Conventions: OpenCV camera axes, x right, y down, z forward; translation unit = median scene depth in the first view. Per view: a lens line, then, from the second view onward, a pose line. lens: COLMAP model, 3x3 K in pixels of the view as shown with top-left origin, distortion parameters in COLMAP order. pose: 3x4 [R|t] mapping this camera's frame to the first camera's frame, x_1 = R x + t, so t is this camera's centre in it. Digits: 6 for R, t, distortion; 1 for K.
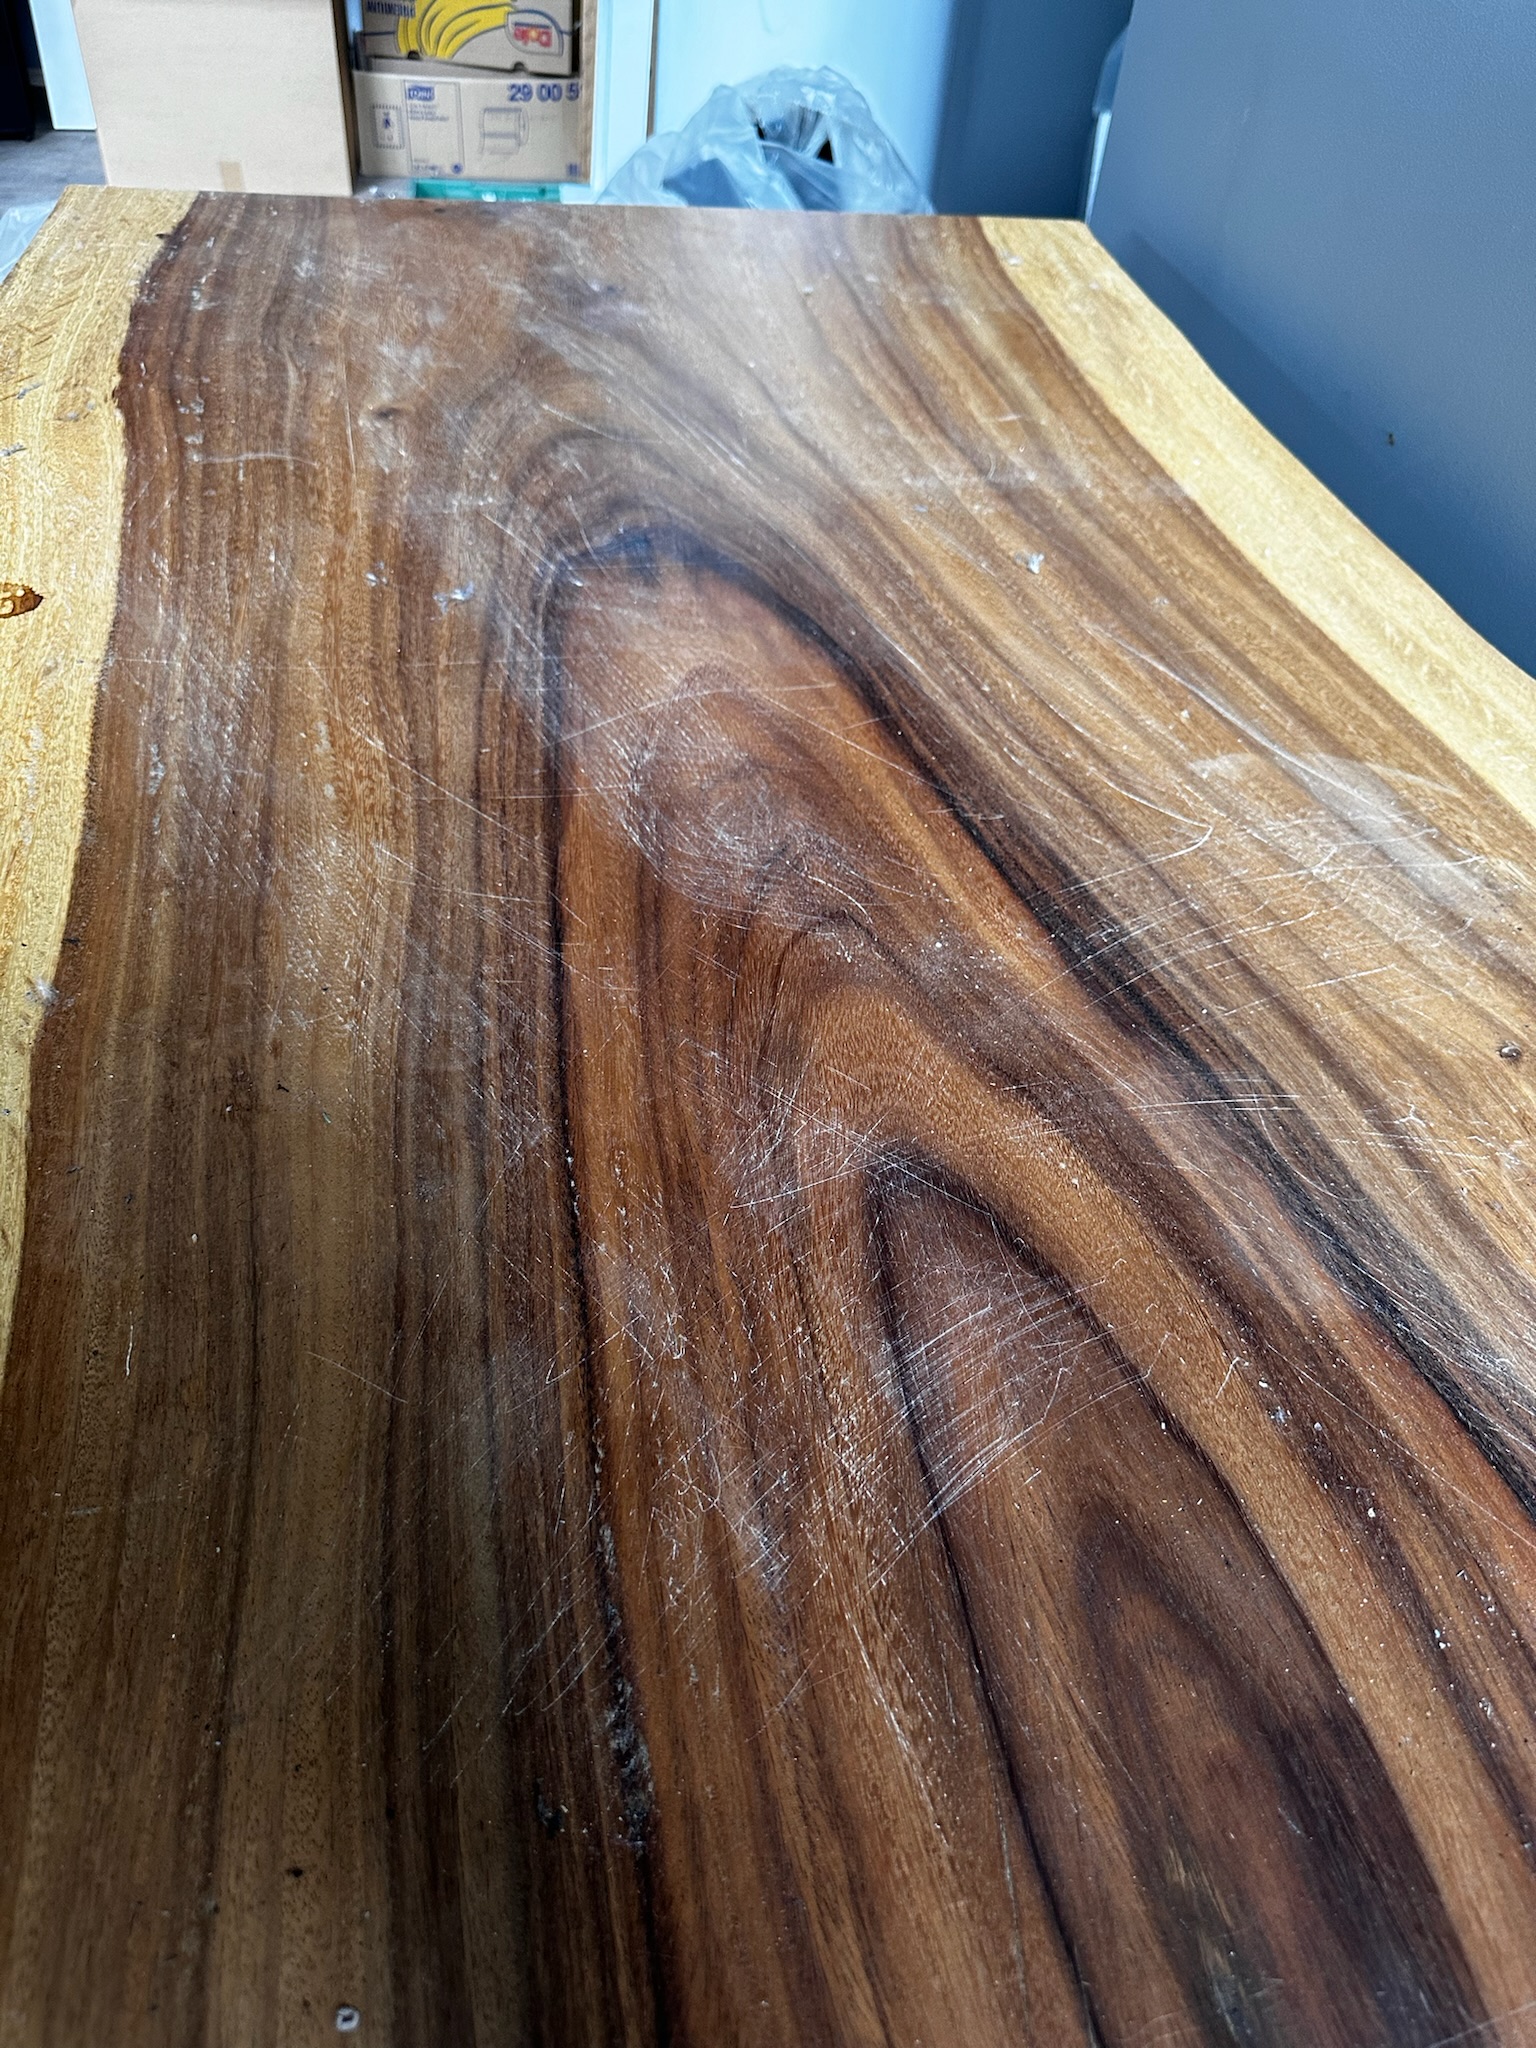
lens RADIAL K [[1460.7, 0, 757.7], [0, 1460.7, 1031.1], [0, 0, 1]] dist [0.048538, -0.106138]
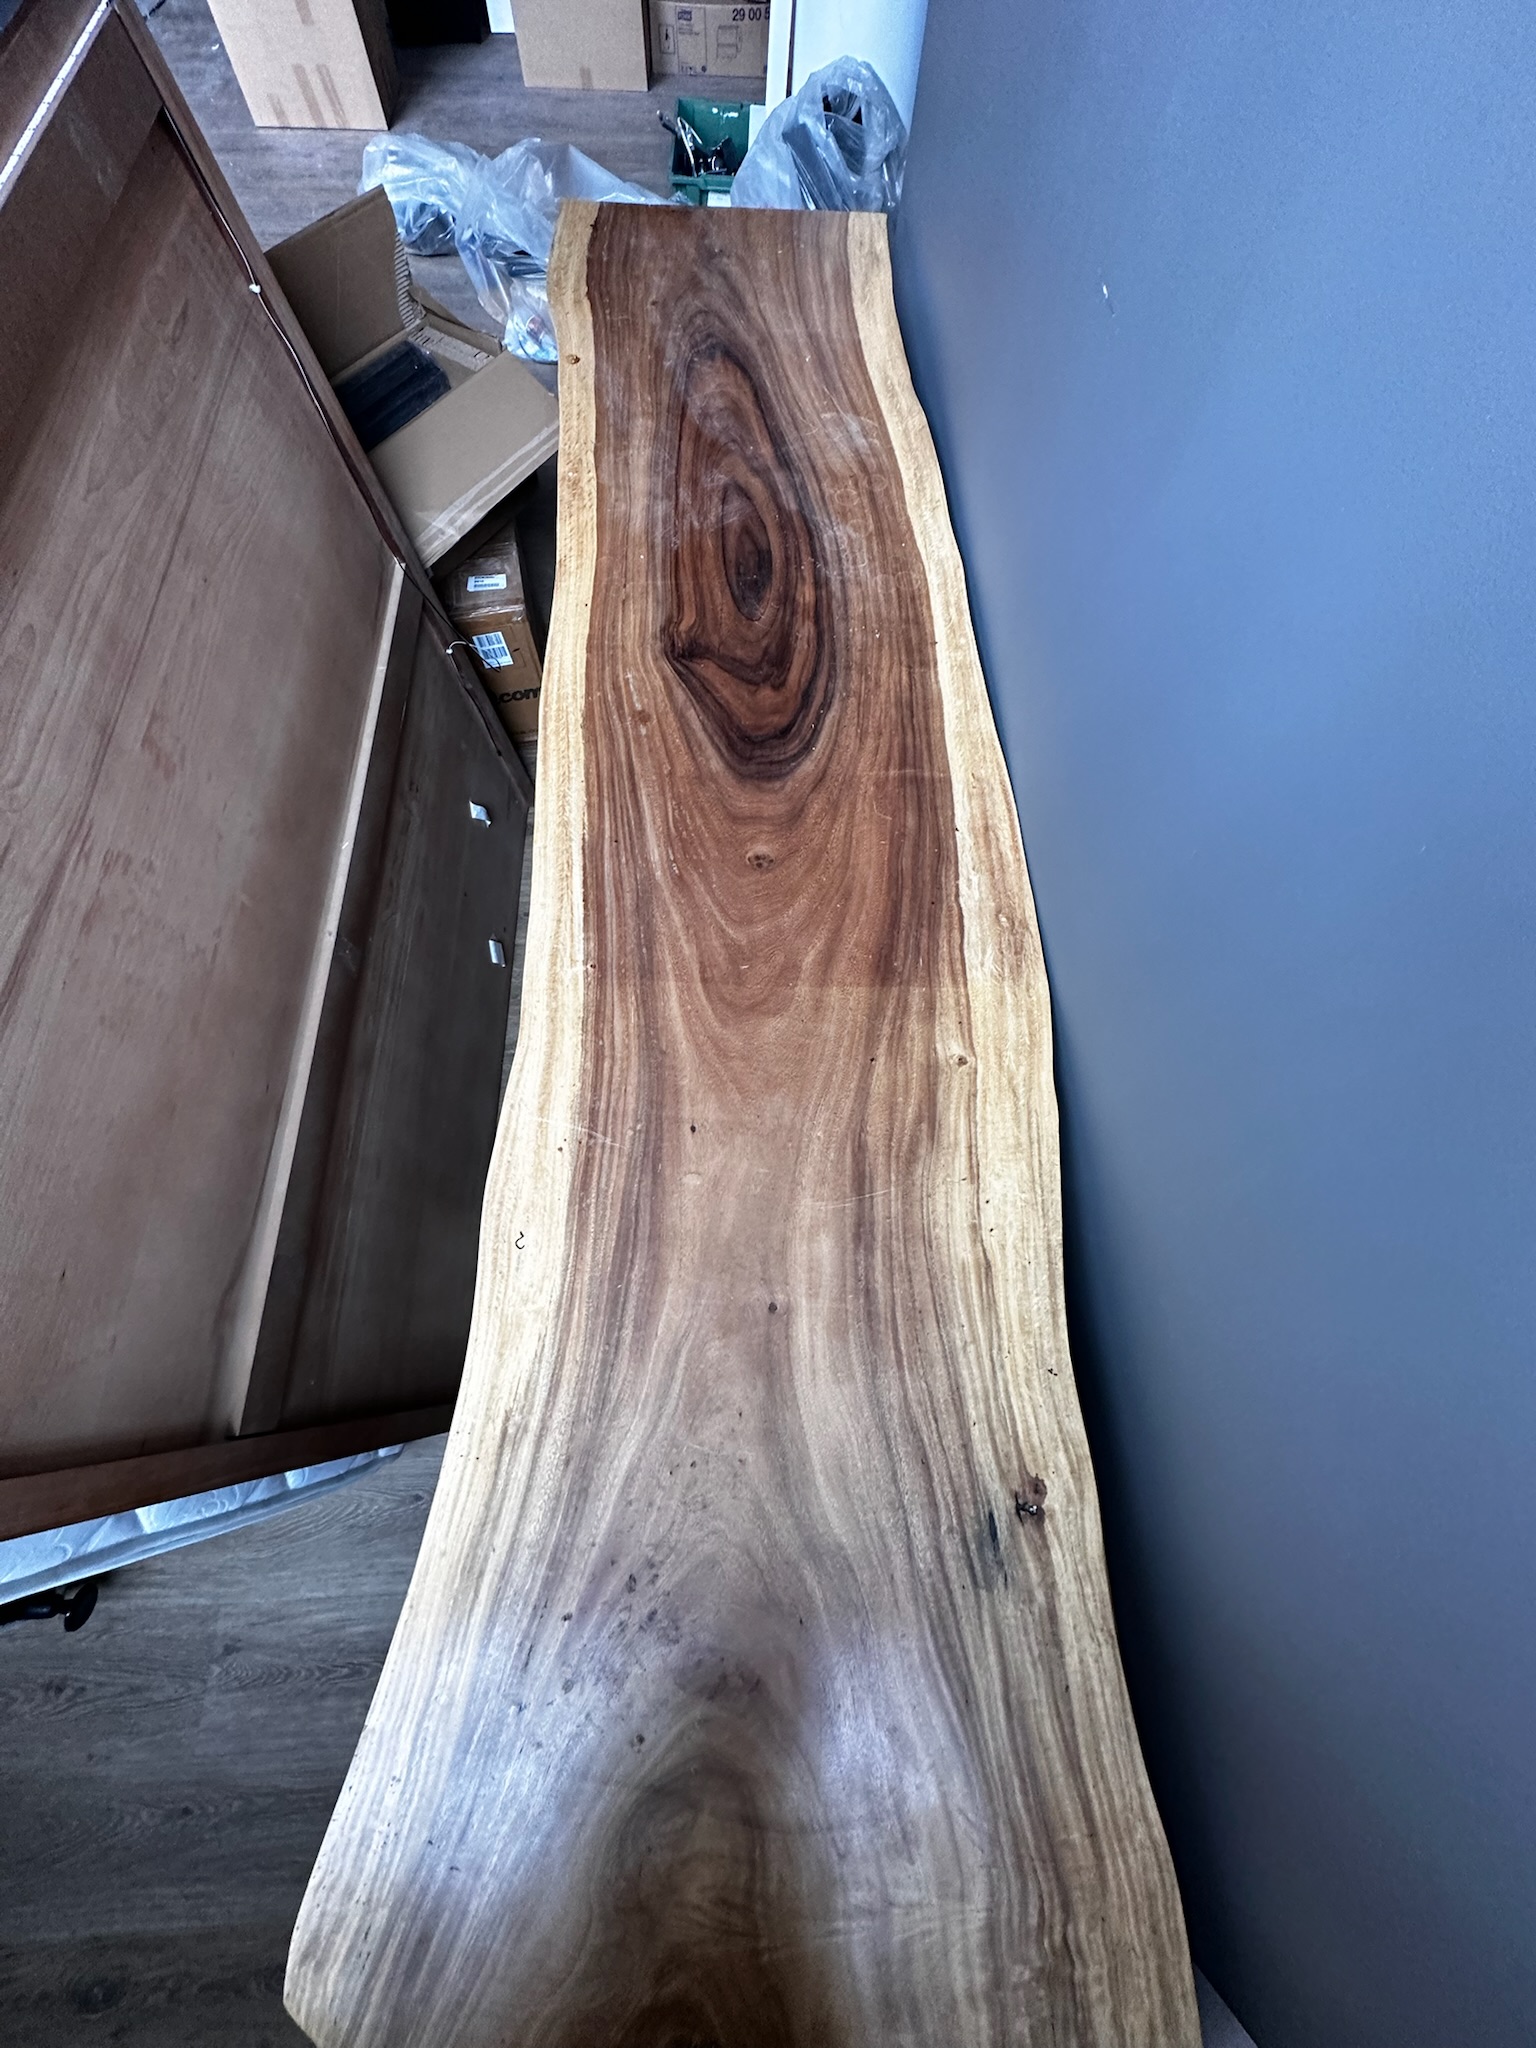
lens RADIAL K [[817.8, 0, 768.0], [0, 817.8, 1024.0], [0, 0, 1]] dist [-0.001033, 0.000591]
pose [[0.988983, 0.117431, -0.090122, 0.583682], [-0.073400, 0.917736, 0.390350, 0.584640], [0.128547, -0.379434, 0.916245, -2.100294]]
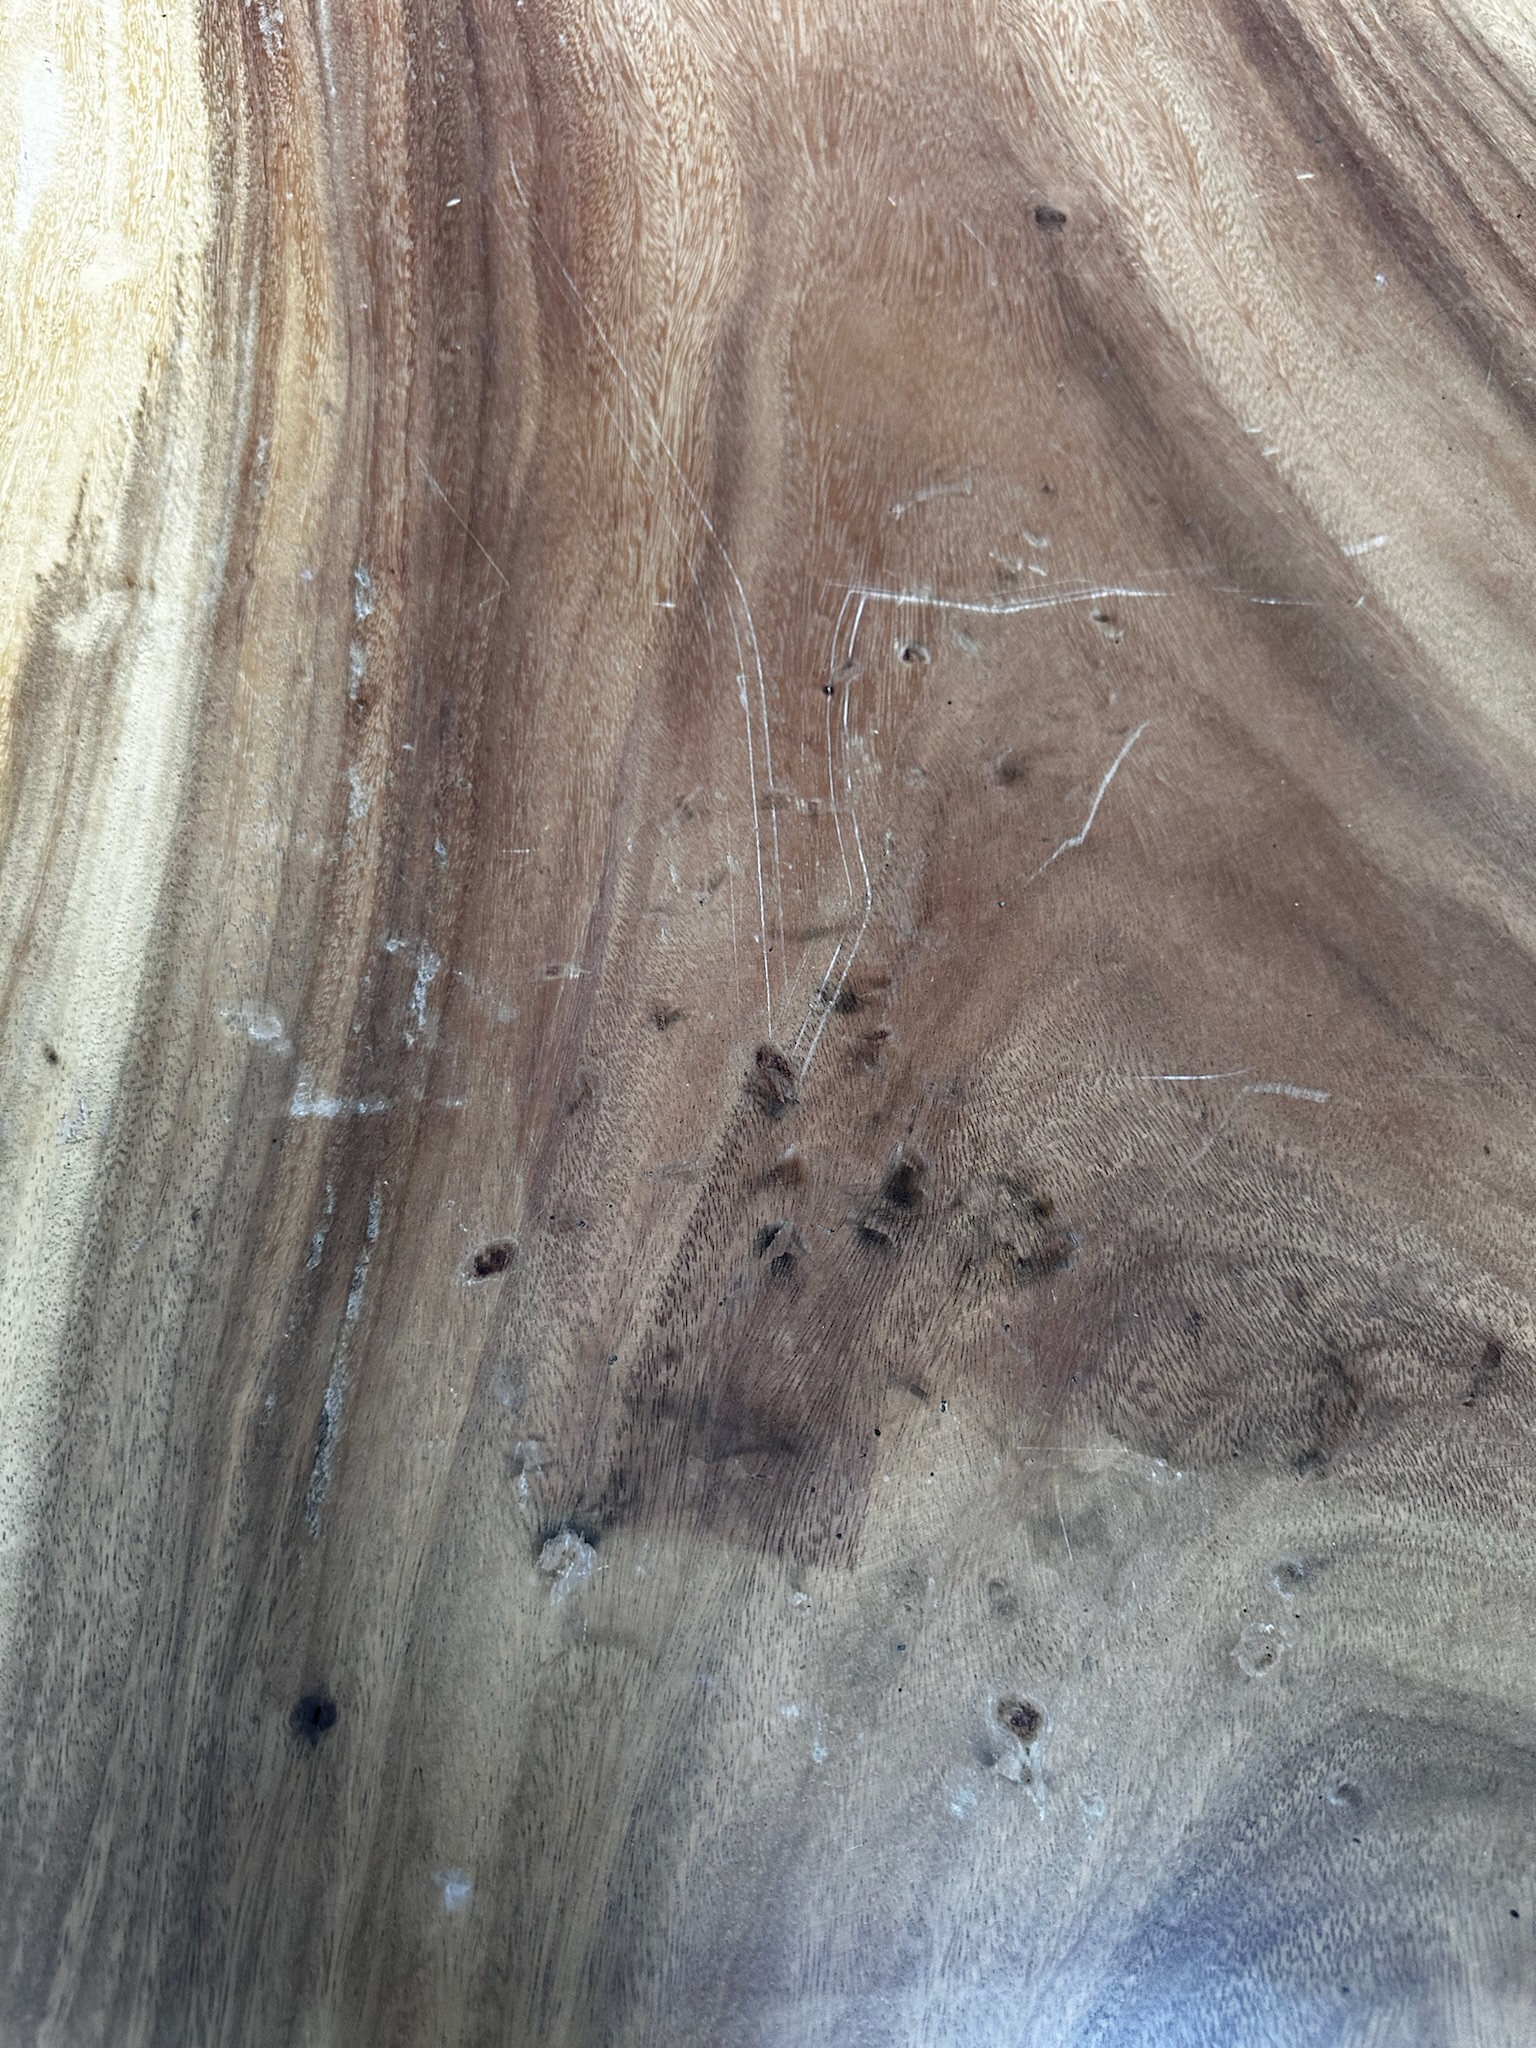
lens RADIAL K [[1402.7, 0, 746.9], [0, 1402.7, 1075.6], [0, 0, 1]] dist [0.013427, -0.026002]
pose [[0.997847, -0.058381, 0.029887, 0.313643], [0.044932, 0.940454, 0.336938, 1.865240], [-0.047778, -0.334870, 0.941052, -1.673082]]
